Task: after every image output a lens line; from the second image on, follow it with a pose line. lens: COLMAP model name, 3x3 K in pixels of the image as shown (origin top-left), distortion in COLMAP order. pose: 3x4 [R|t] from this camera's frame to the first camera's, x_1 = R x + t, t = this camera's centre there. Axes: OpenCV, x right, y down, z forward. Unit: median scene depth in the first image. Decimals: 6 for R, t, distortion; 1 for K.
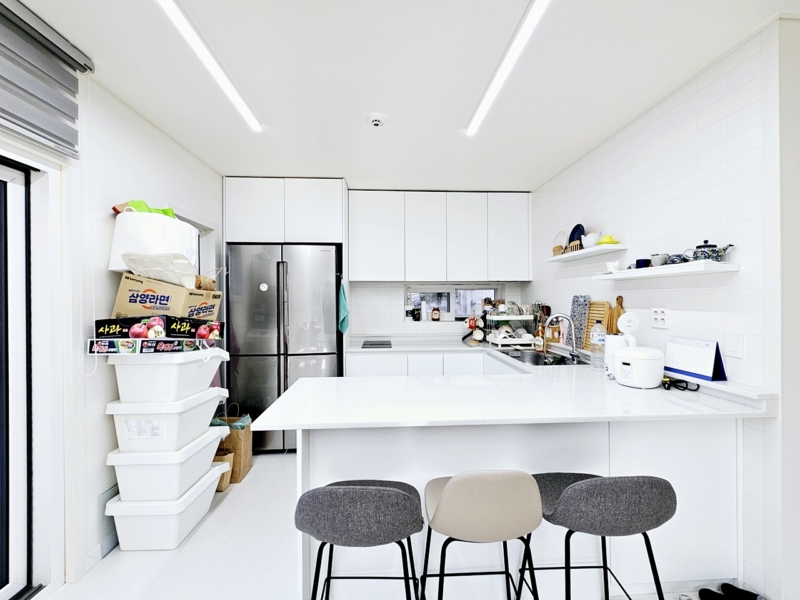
lens RADIAL K [[326.4, 0, 398.4], [0, 326.4, 298.7], [0, 0, 1]] dist [-0.003090, -0.000255]
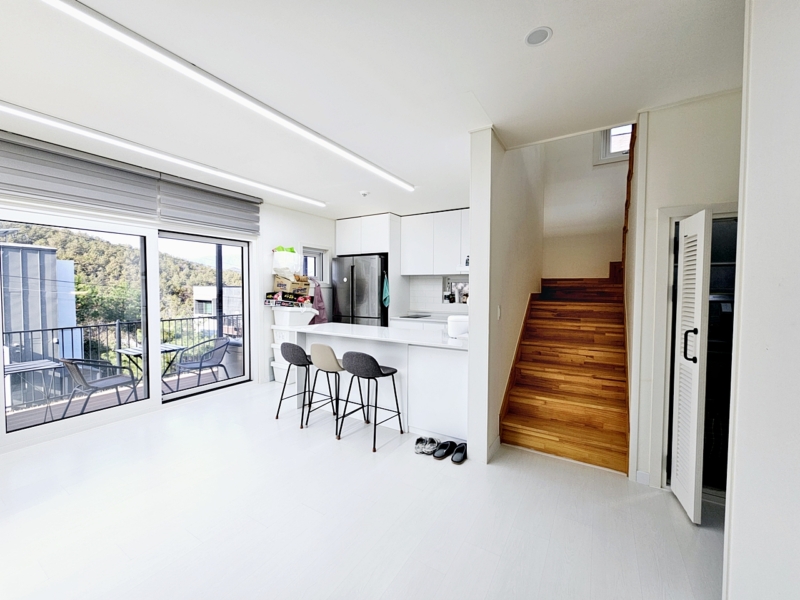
lens RADIAL K [[326.4, 0, 401.7], [0, 326.4, 299.3], [0, 0, 1]] dist [-0.003090, -0.000255]
pose [[0.824699, 0.029999, -0.564776, 1.464652], [-0.009903, 0.999205, 0.038614, 0.002223], [0.565485, -0.026252, 0.824340, -0.582400]]
